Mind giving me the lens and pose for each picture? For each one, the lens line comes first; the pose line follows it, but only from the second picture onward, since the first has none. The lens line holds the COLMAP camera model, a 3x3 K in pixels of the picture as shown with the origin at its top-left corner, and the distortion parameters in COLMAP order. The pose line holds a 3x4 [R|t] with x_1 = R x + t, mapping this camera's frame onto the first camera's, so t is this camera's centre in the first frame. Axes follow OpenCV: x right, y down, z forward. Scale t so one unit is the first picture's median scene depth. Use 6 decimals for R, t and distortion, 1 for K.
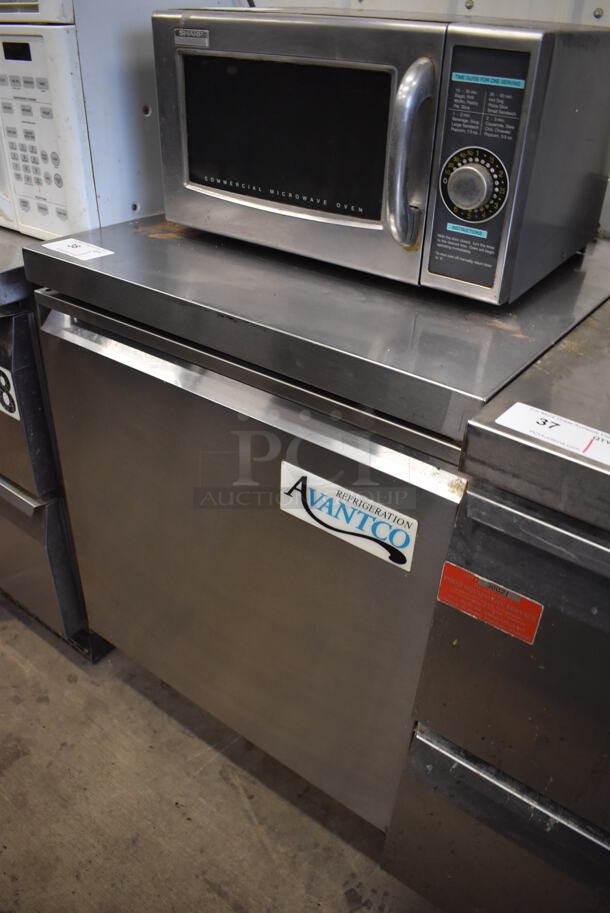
lens RADIAL K [[720.1, 0, 305.0], [0, 720.1, 456.5], [0, 0, 1]] dist [-0.092543, 0.010438]
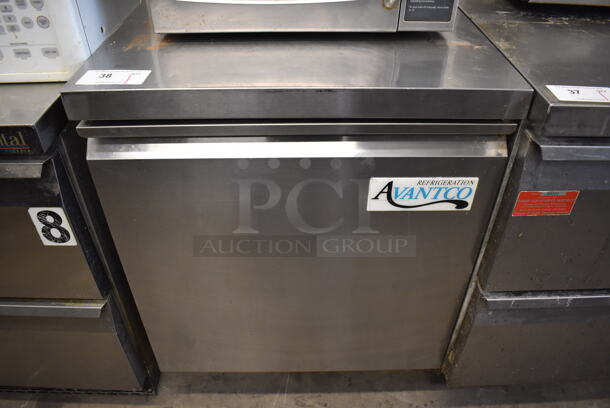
lens RADIAL K [[481.1, 0, 305.0], [0, 481.1, 204.0], [0, 0, 1]] dist [-0.092543, 0.010438]
pose [[0.791981, -0.411072, 0.451426, -0.565364], [0.349286, 0.911490, 0.217222, -0.192175], [-0.500764, -0.014359, 0.865465, 0.247150]]
